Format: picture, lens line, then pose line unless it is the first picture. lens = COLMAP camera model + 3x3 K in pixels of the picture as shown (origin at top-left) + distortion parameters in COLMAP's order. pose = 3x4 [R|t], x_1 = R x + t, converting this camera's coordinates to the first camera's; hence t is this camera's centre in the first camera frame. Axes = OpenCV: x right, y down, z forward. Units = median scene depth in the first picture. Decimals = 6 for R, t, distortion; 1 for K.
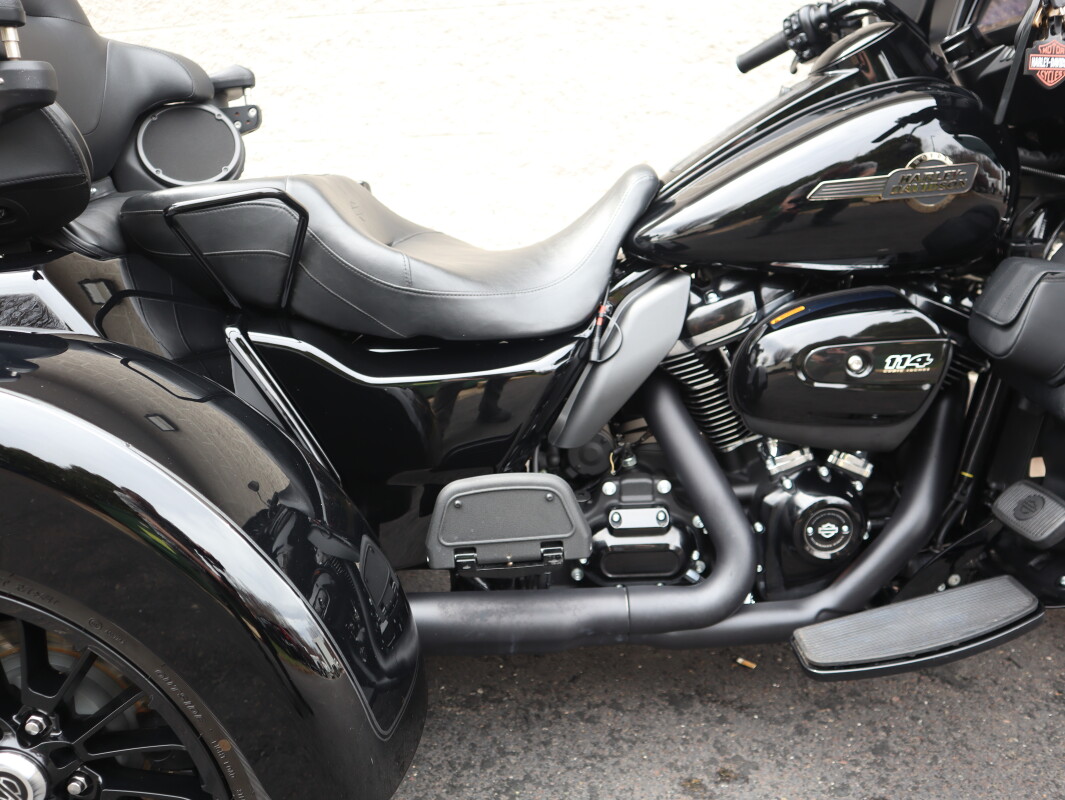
lens RADIAL K [[836.3, 0, 534.5], [0, 836.3, 398.8], [0, 0, 1]] dist [-0.119249, 0.078844]
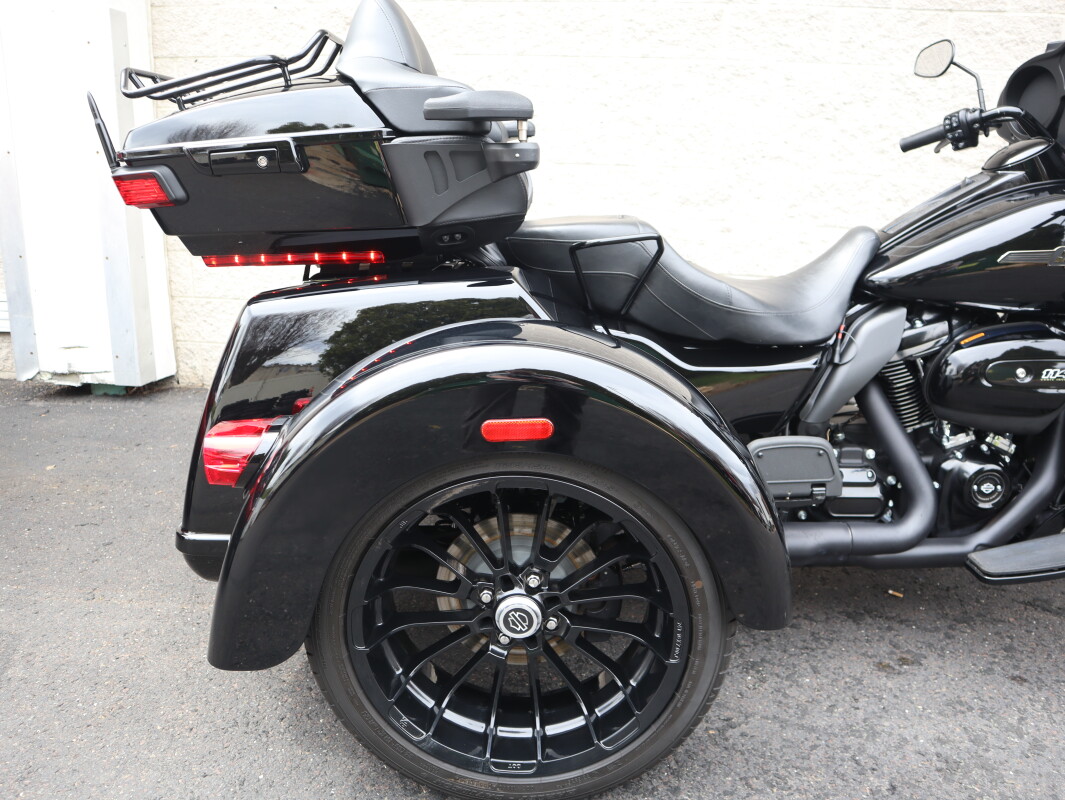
lens RADIAL K [[836.3, 0, 532.6], [0, 836.3, 399.0], [0, 0, 1]] dist [-0.119249, 0.078844]
pose [[0.998705, 0.047767, 0.017493, -0.453672], [-0.047709, 0.998854, -0.003725, 0.044810], [-0.017651, 0.002886, 0.999840, -0.394209]]
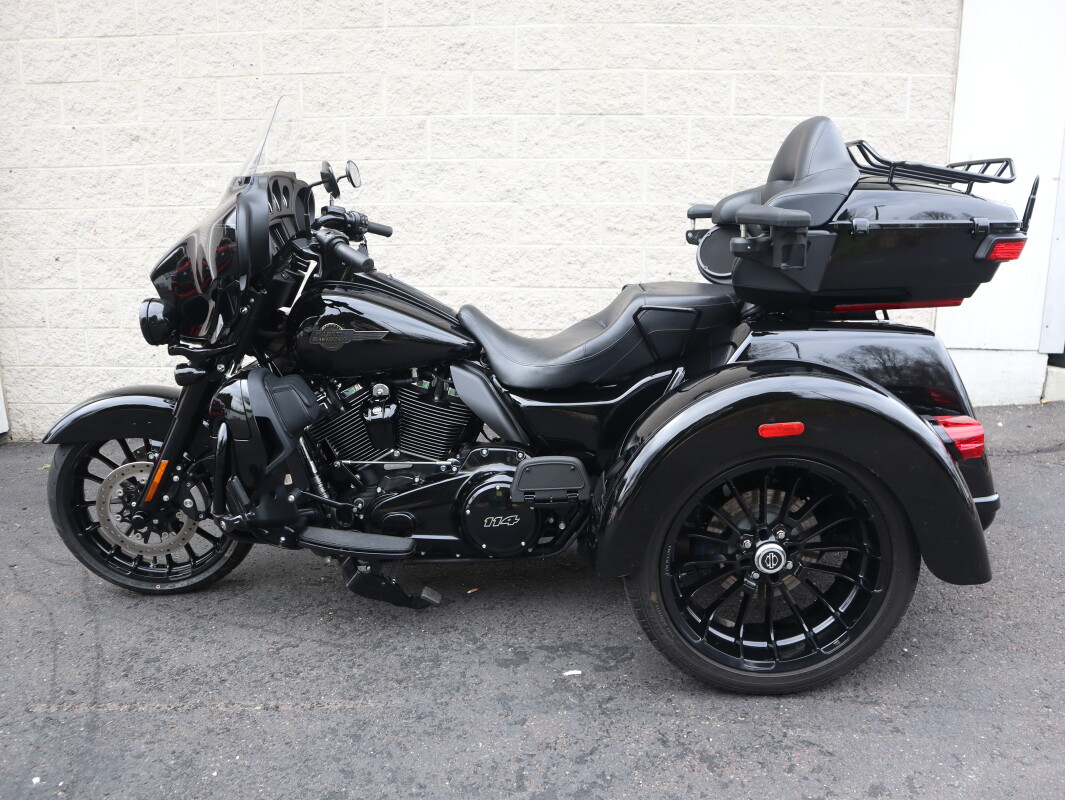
lens RADIAL K [[836.3, 0, 530.1], [0, 836.3, 398.3], [0, 0, 1]] dist [-0.119249, 0.078844]
pose [[0.996334, 0.002425, 0.085517, 0.285221], [0.002617, 0.998267, -0.058792, 0.075261], [-0.085511, 0.058800, 0.994601, -1.077363]]
